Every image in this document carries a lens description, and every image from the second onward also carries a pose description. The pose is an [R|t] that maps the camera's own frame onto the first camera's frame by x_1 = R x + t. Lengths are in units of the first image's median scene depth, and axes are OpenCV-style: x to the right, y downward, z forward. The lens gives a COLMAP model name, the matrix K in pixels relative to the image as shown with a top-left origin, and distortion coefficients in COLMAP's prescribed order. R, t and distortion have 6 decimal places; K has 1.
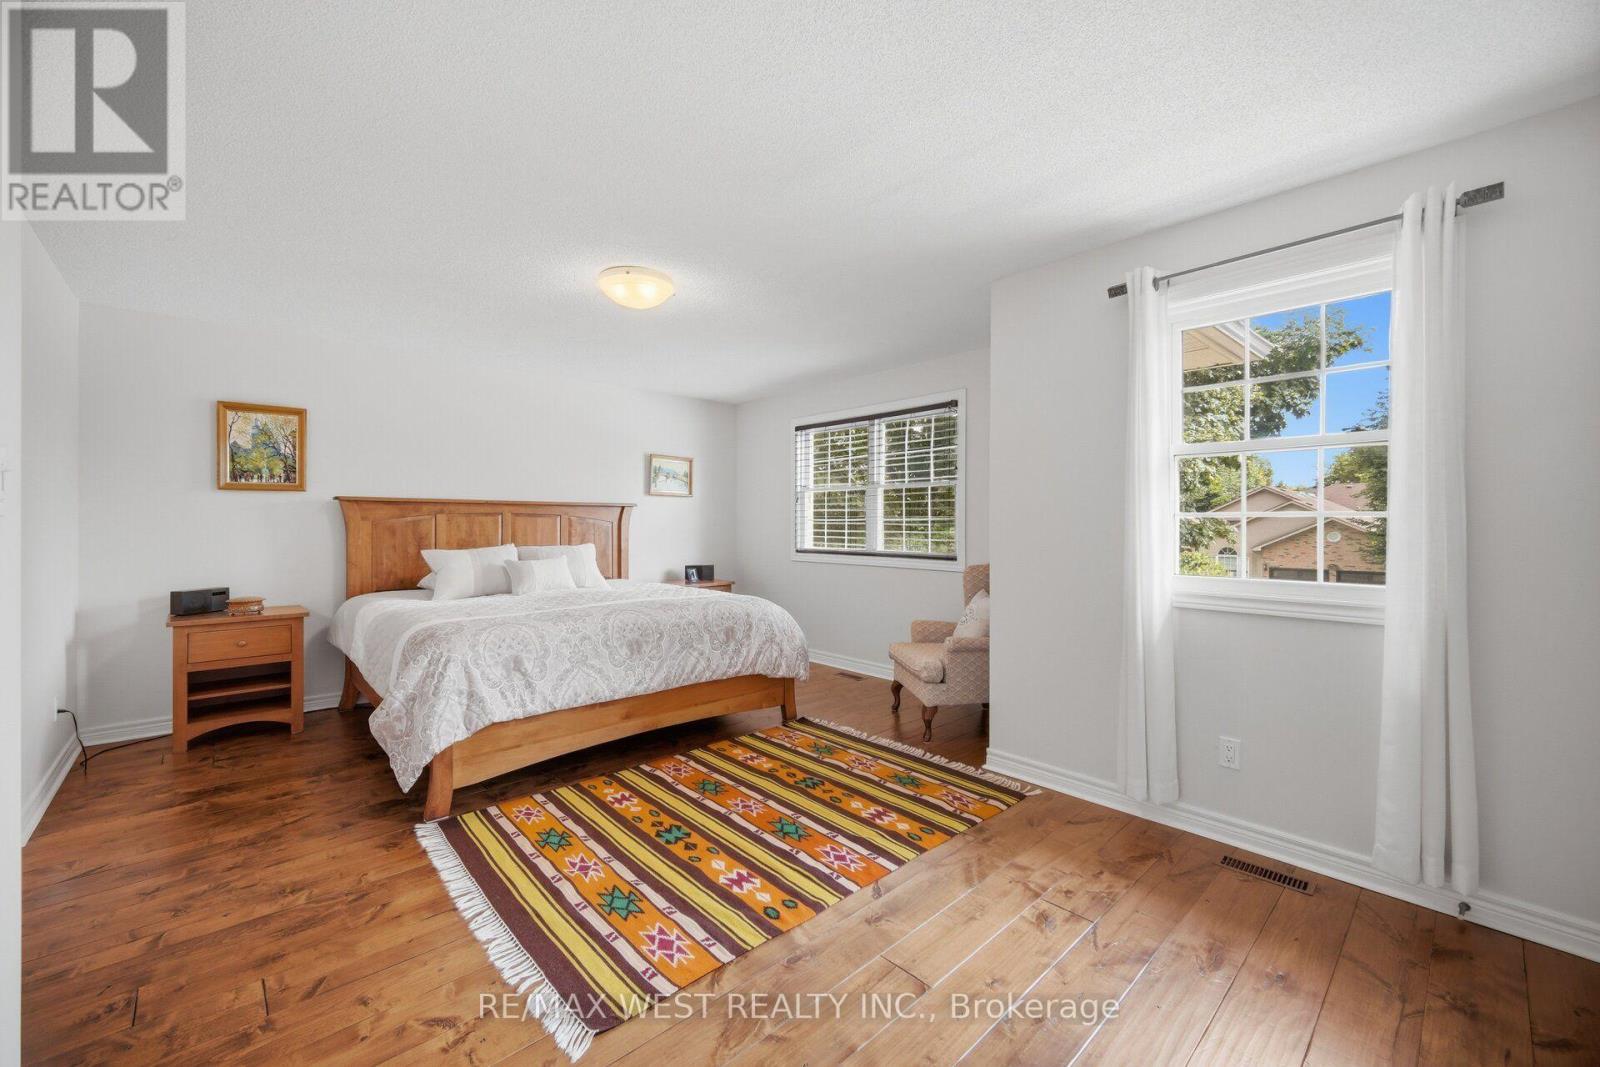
lens RADIAL K [[638.5, 0, 794.8], [0, 638.5, 527.4], [0, 0, 1]] dist [0.000686, -0.000045]
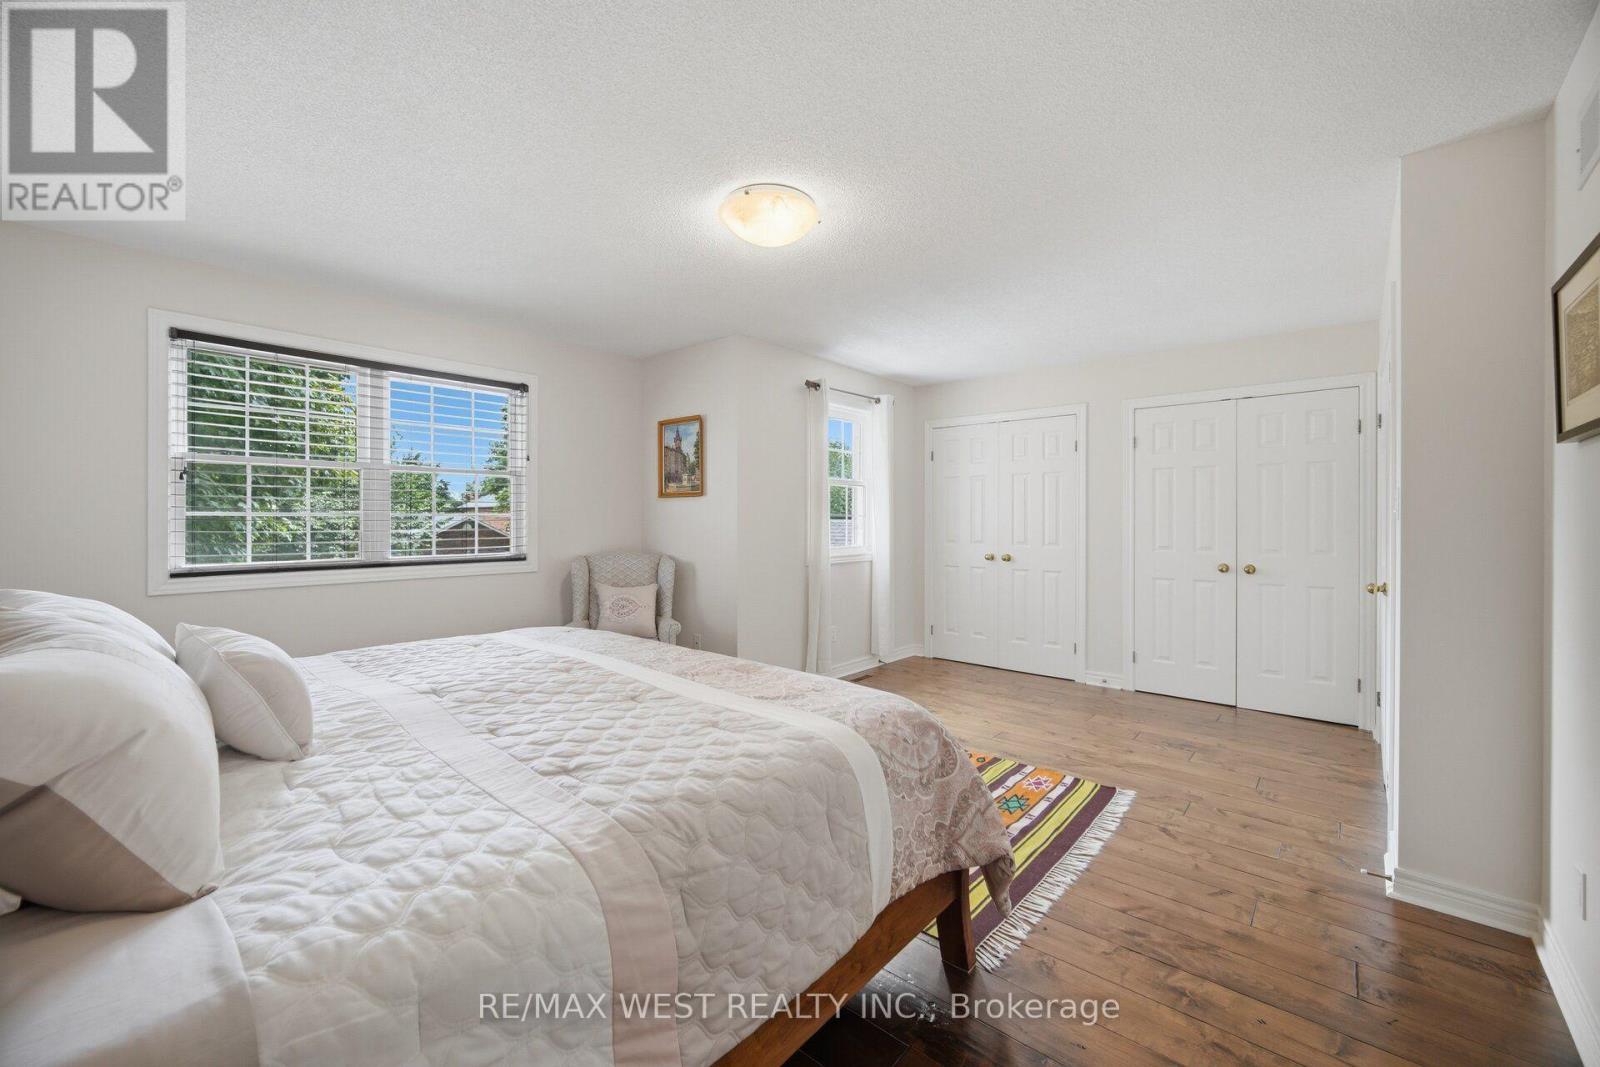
lens RADIAL K [[638.5, 0, 794.8], [0, 638.5, 527.4], [0, 0, 1]] dist [0.000686, -0.000045]
pose [[-0.106555, -0.009630, 0.994260, -1.602244], [0.008089, 0.999912, 0.010552, -0.007675], [-0.994274, 0.009167, -0.106467, 1.649363]]
